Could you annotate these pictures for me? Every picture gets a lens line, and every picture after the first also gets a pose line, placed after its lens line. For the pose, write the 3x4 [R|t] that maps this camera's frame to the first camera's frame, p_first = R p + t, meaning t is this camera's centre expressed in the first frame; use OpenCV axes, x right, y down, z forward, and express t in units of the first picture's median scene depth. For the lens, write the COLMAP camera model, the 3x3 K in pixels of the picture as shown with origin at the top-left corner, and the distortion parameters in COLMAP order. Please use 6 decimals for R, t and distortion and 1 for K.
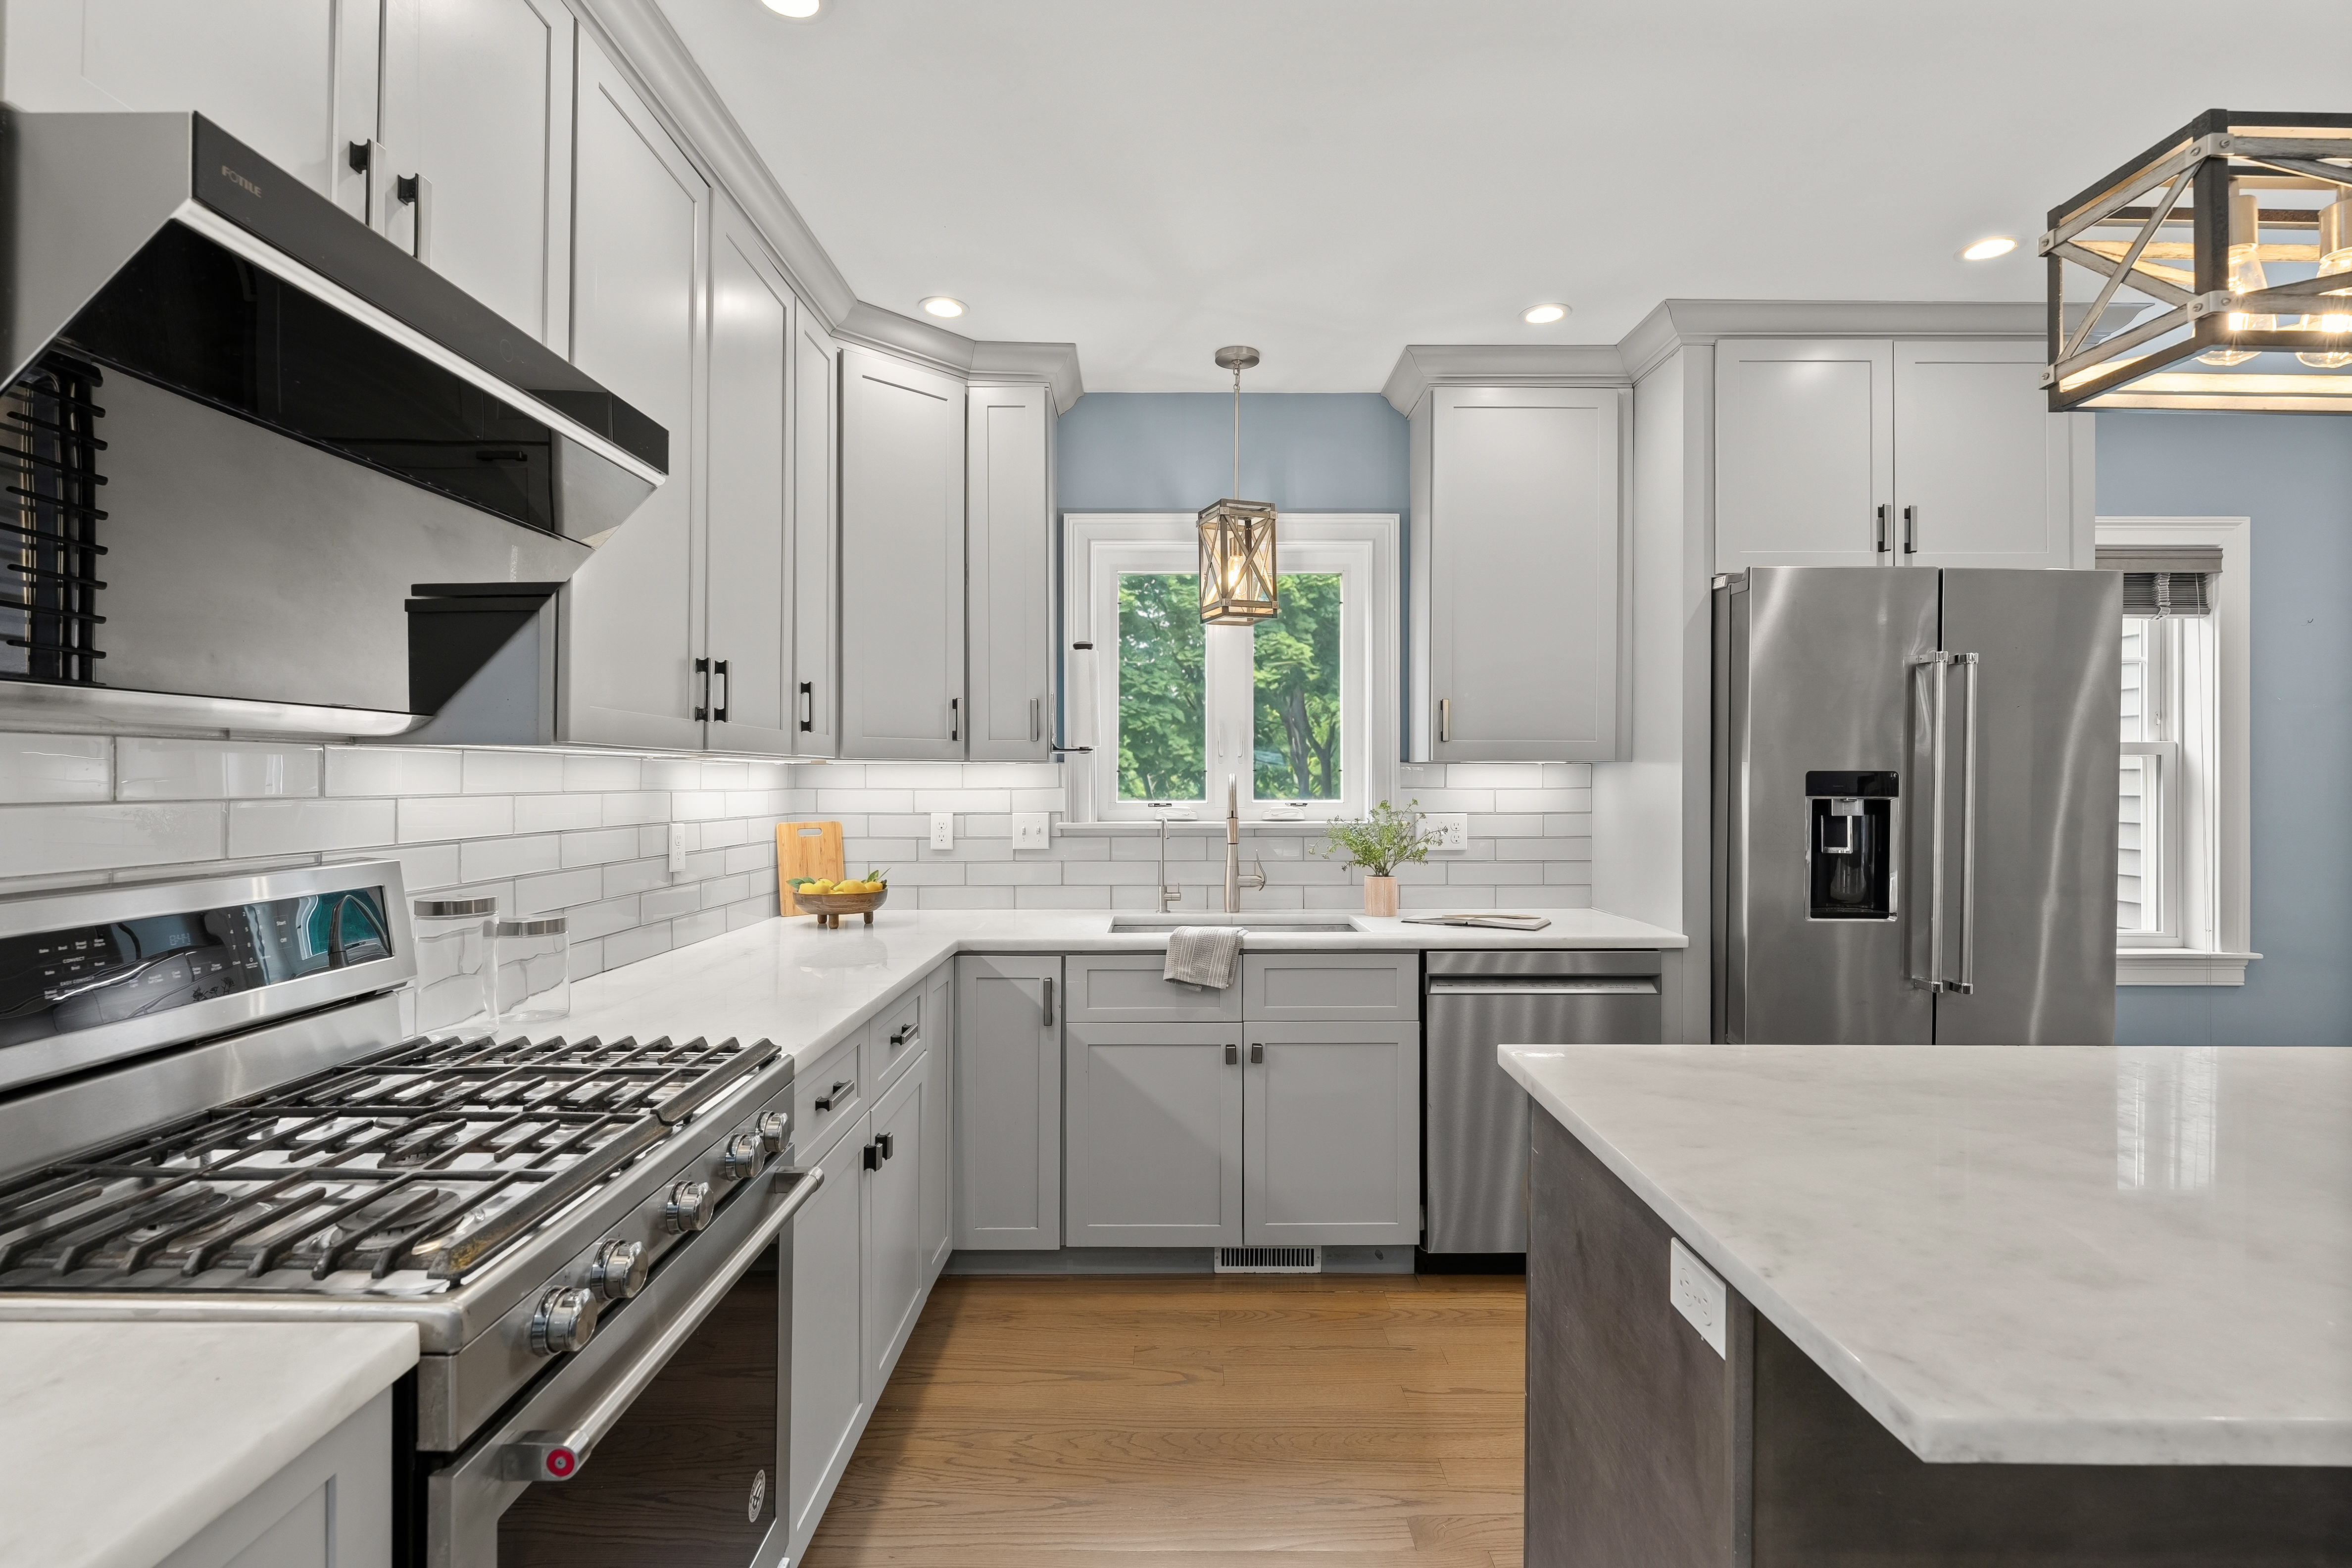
lens RADIAL K [[1085.0, 0, 1176.0], [0, 1085.0, 784.0], [0, 0, 1]] dist [-0.003624, -0.000399]
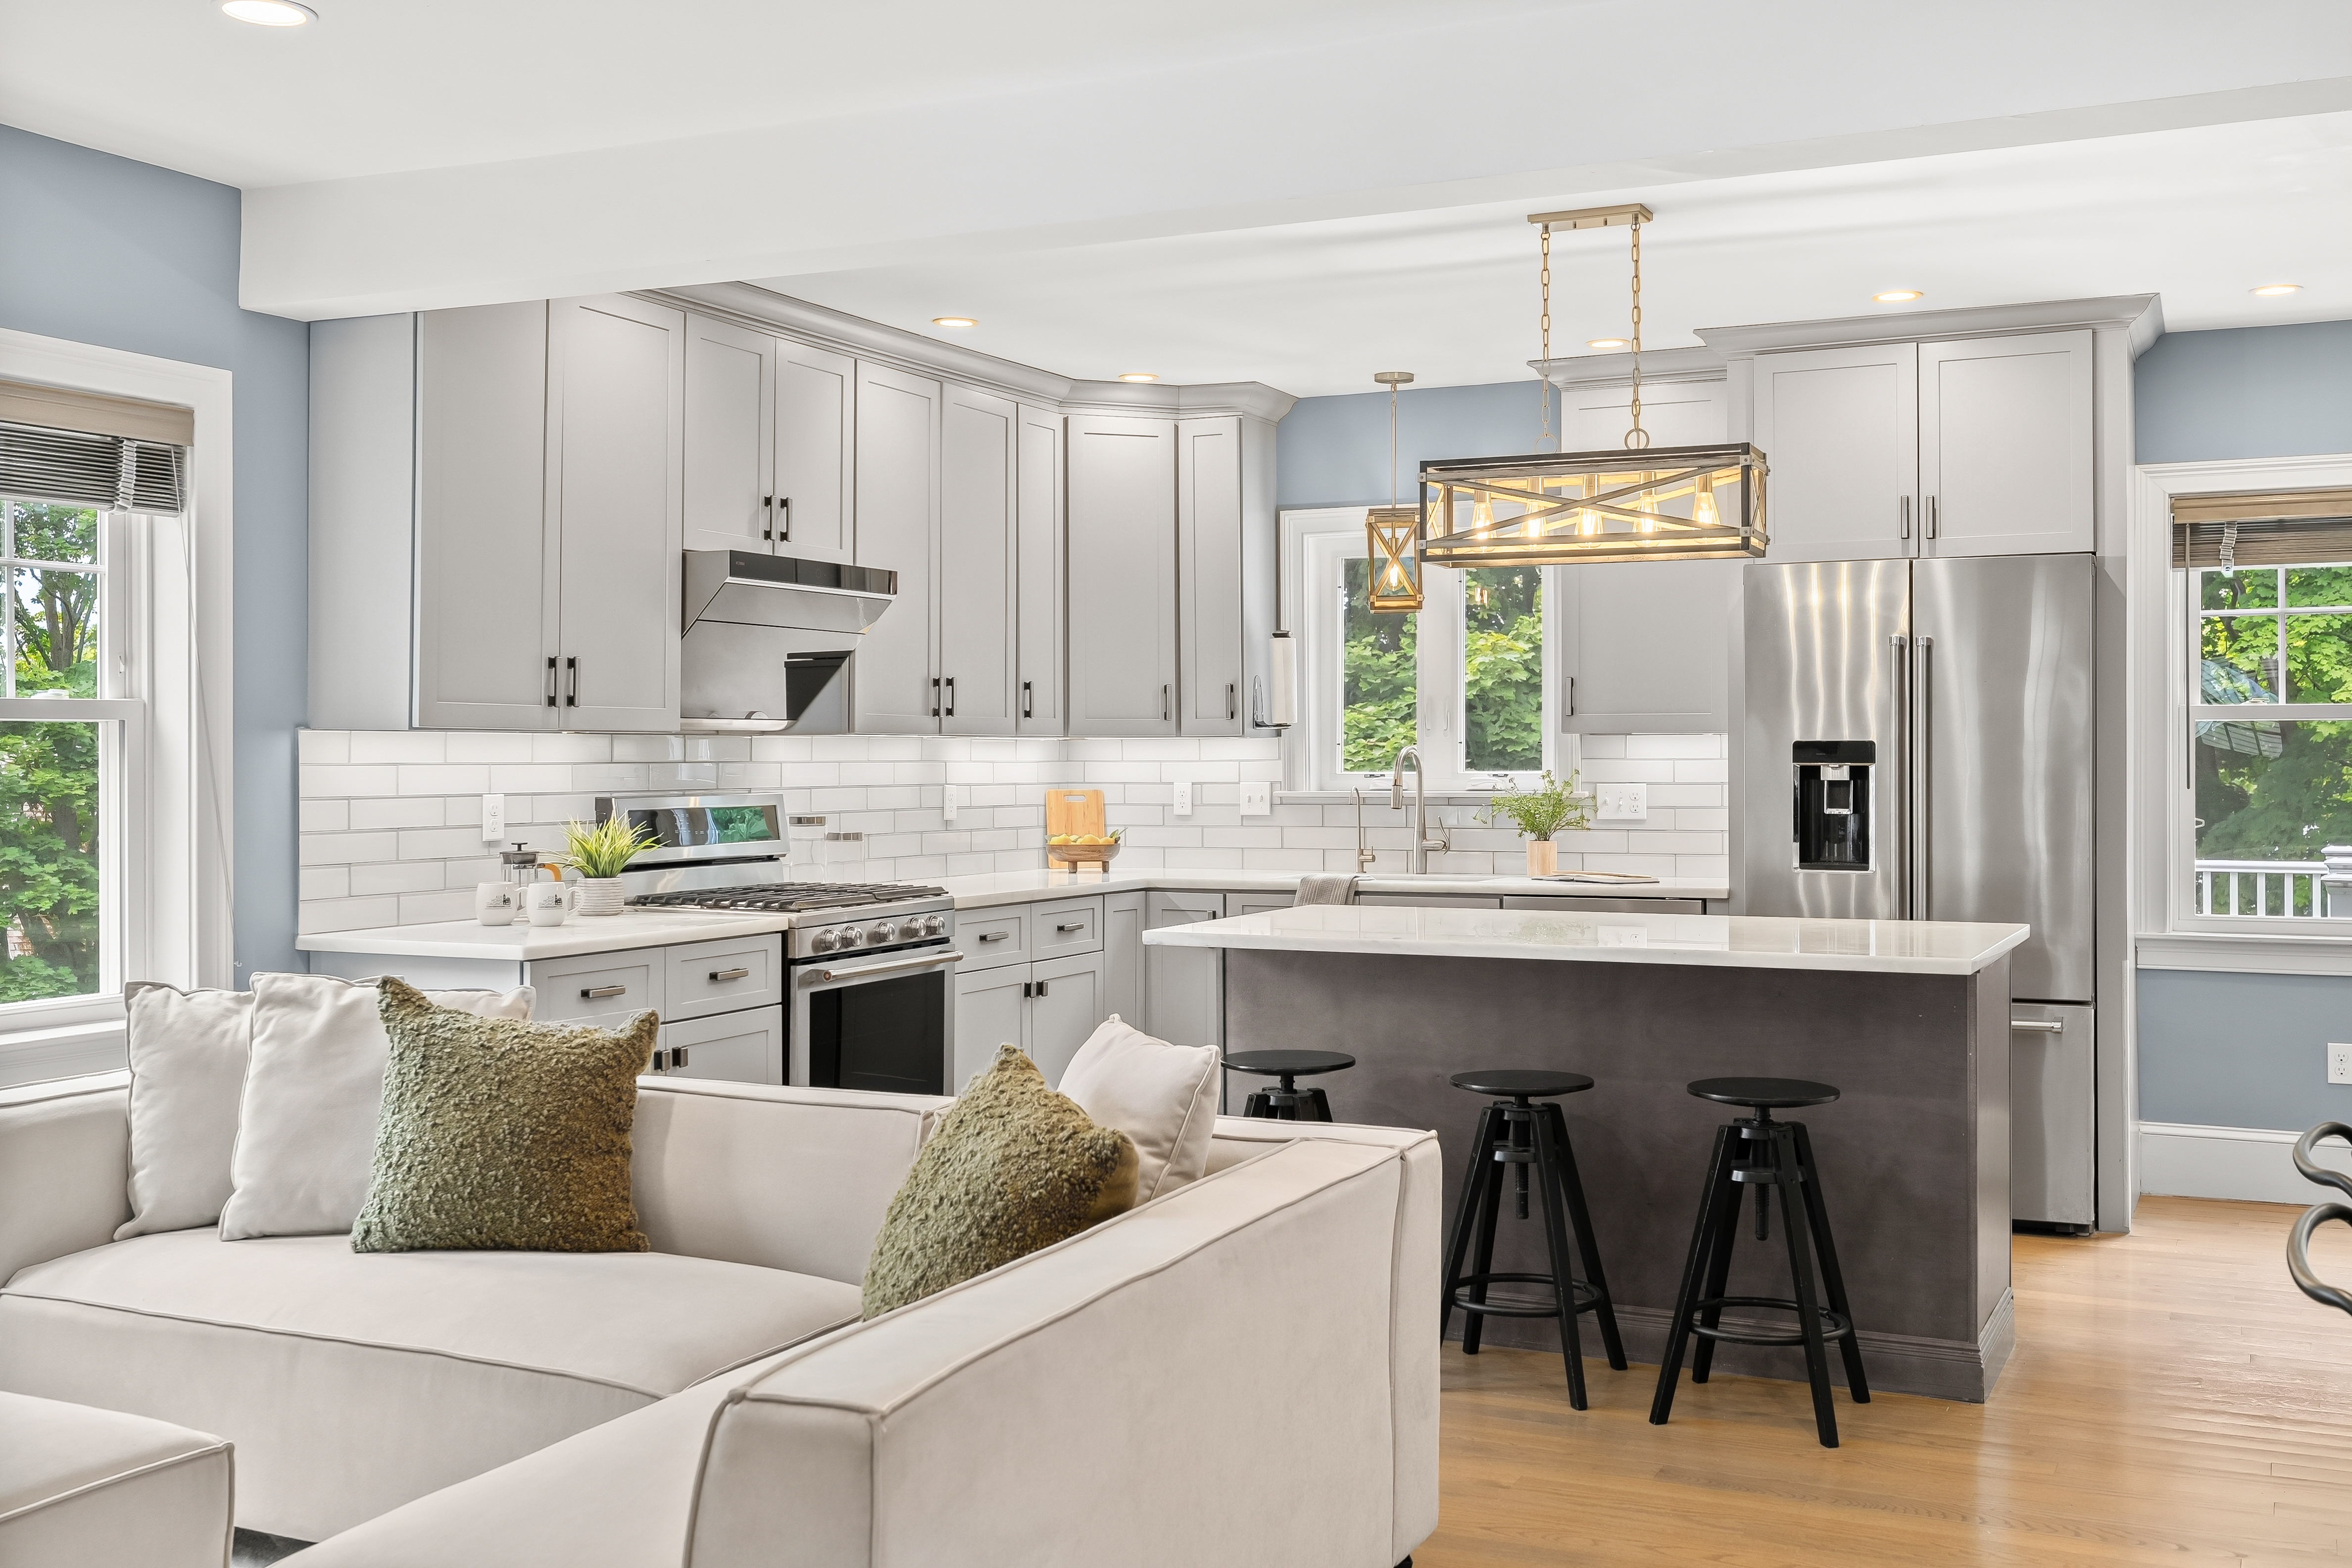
lens RADIAL K [[2326.5, 0, 1190.2], [0, 2326.5, 771.3], [0, 0, 1]] dist [0.002674, 0.004311]
pose [[0.901099, -0.001251, -0.433612, 0.932985], [0.001834, 0.999998, 0.000925, 0.014417], [0.433610, -0.001629, 0.901099, -1.302014]]
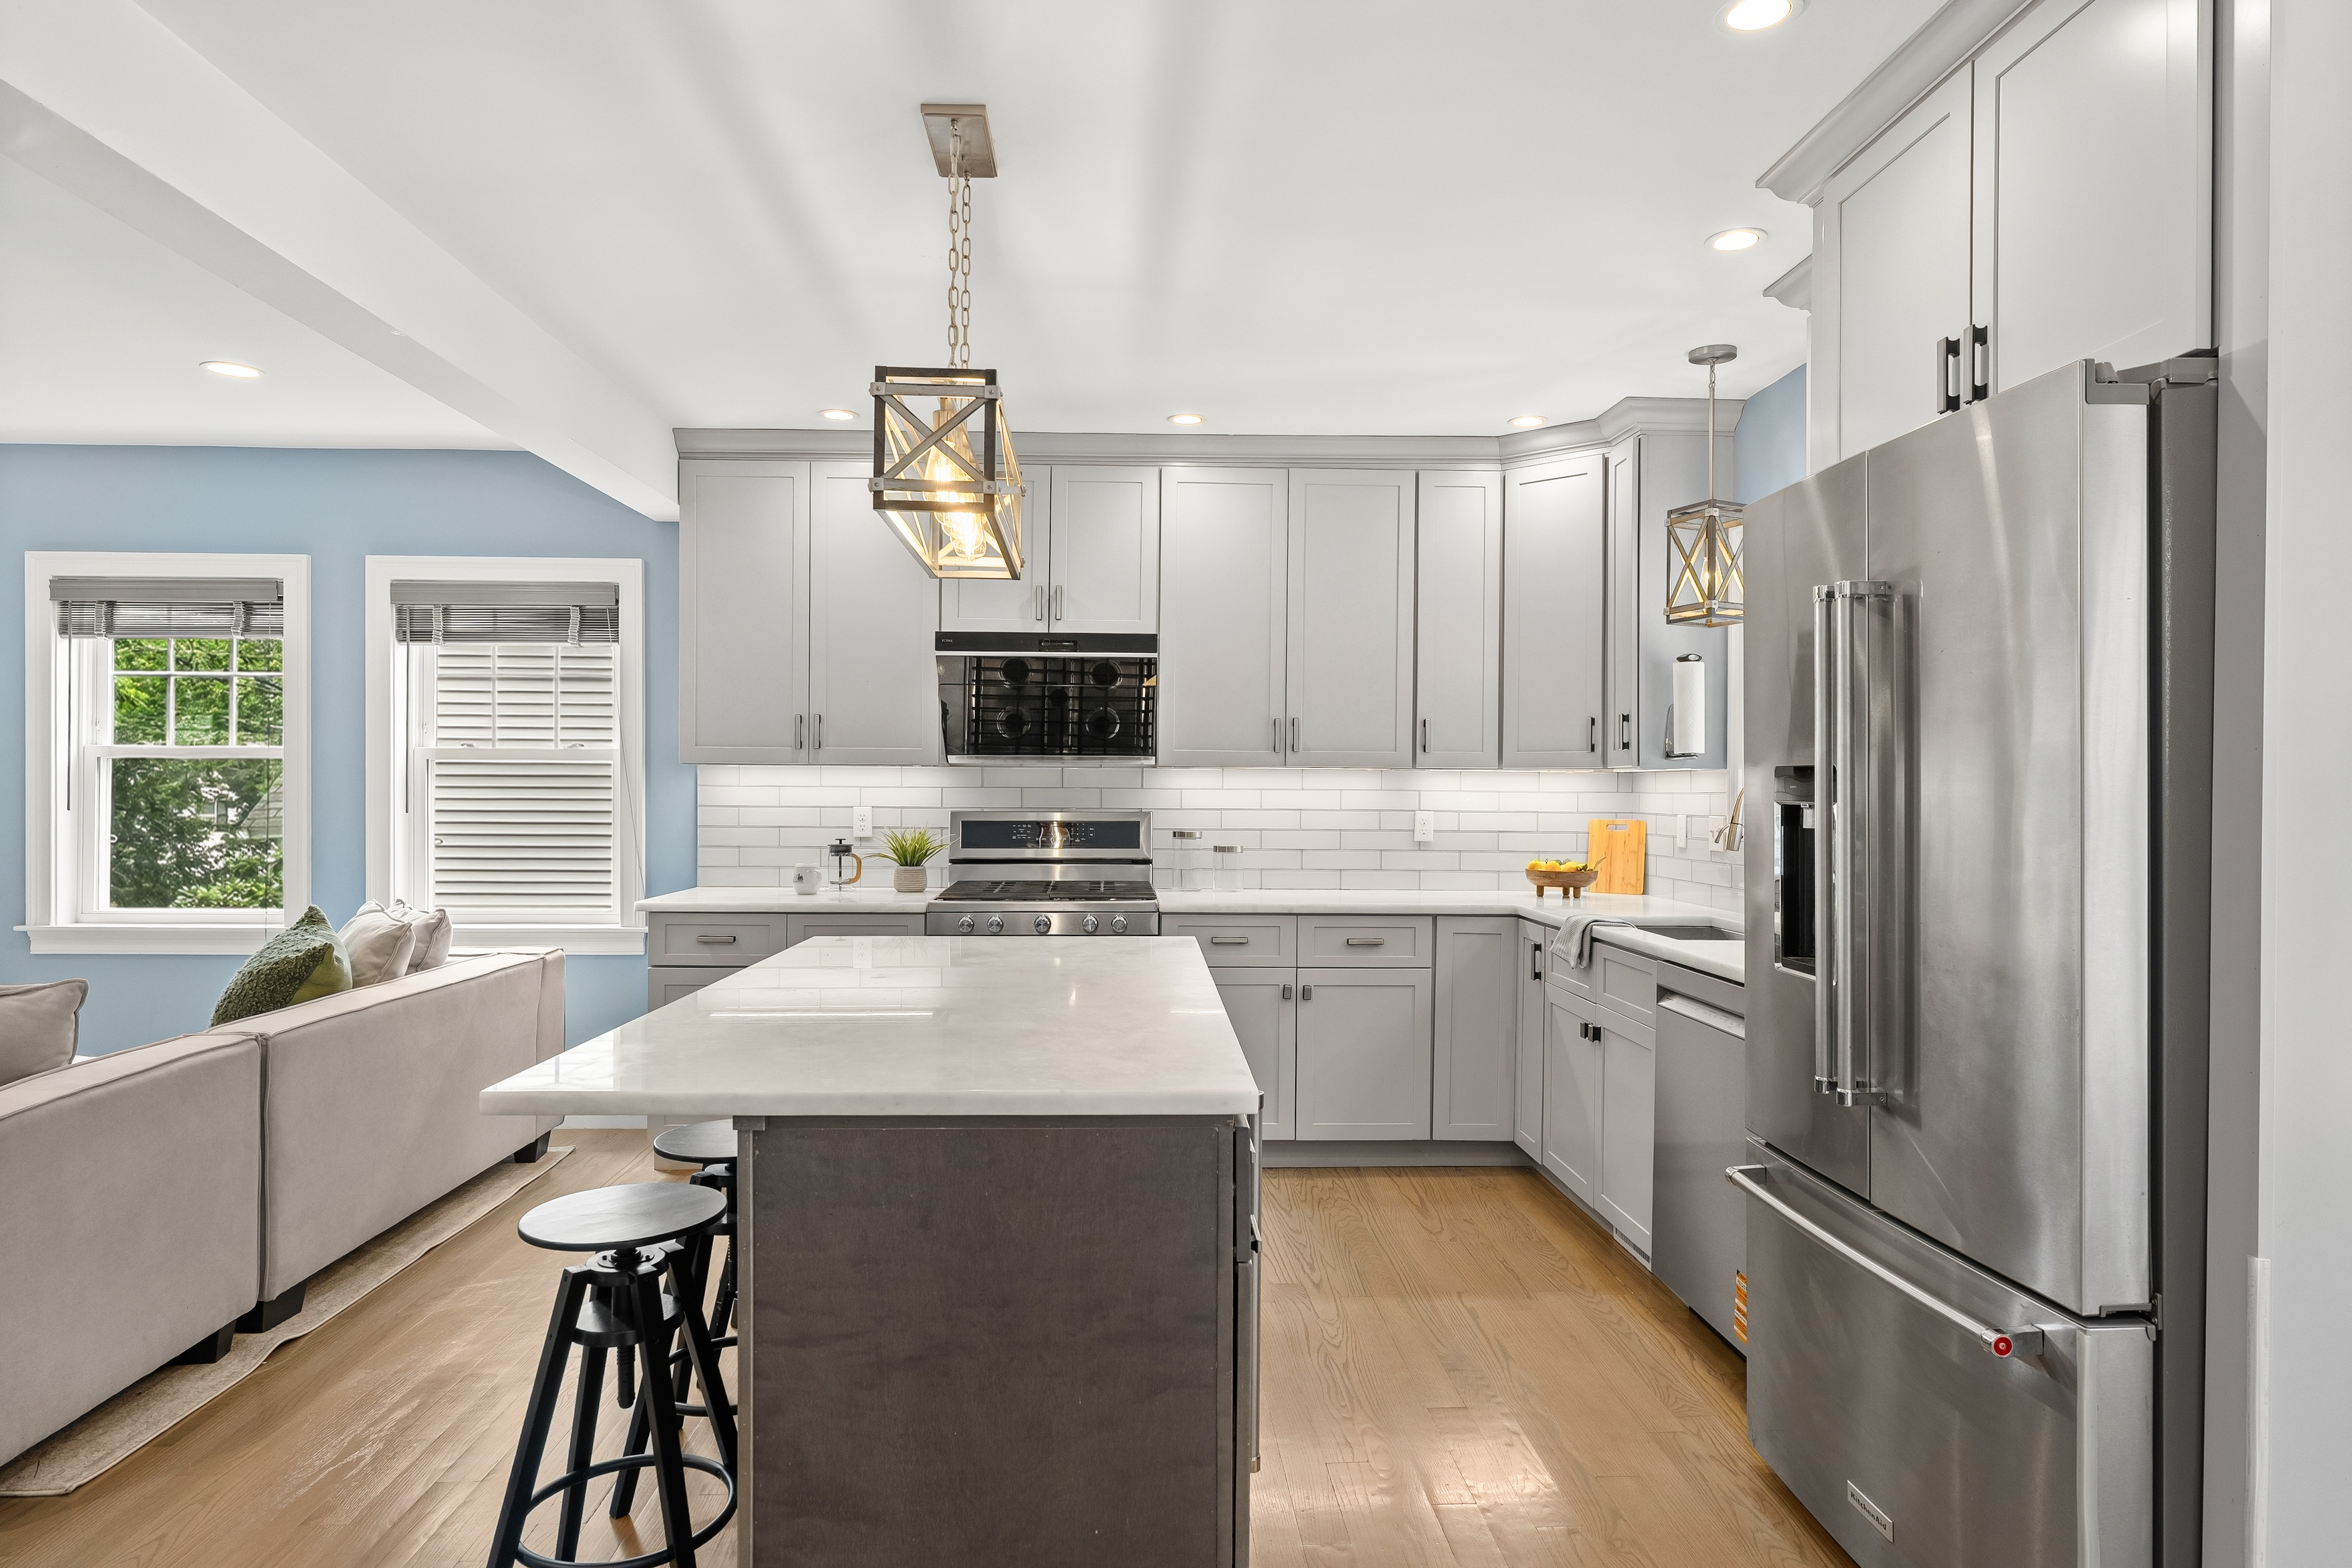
lens RADIAL K [[1360.6, 0, 1169.3], [0, 1360.6, 797.4], [0, 0, 1]] dist [-0.003107, 0.000749]
pose [[0.030220, 0.006120, -0.999525, 1.300687], [-0.011936, 0.999912, 0.005761, 0.007933], [0.999472, 0.011757, 0.030290, 0.483845]]
